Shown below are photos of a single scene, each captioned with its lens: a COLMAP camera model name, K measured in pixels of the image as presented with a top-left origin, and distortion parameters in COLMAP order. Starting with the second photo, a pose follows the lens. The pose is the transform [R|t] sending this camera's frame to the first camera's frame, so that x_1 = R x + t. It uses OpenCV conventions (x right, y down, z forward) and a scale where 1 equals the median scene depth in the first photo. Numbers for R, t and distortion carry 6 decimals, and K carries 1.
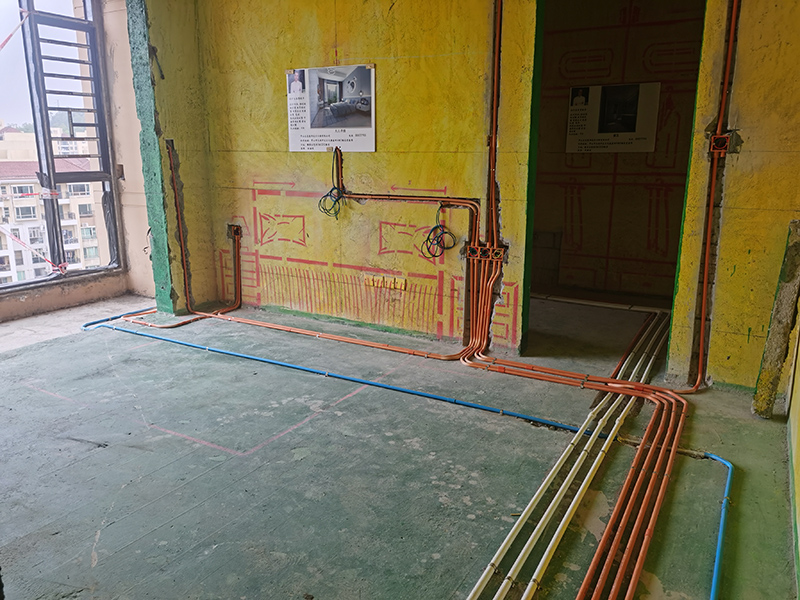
lens RADIAL K [[627.5, 0, 398.0], [0, 627.5, 300.0], [0, 0, 1]] dist [0.046026, -0.004496]
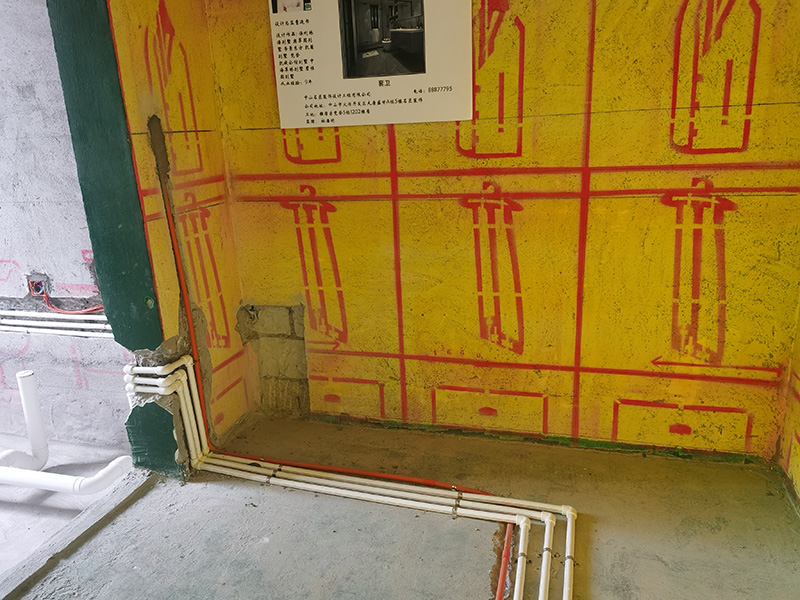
lens RADIAL K [[627.5, 0, 401.5], [0, 627.5, 300.1], [0, 0, 1]] dist [0.046026, -0.004496]
pose [[0.966104, -0.119569, 0.228793, 0.240299], [0.105569, 0.991763, 0.072529, -0.145082], [-0.235581, -0.045917, 0.970769, 0.579389]]
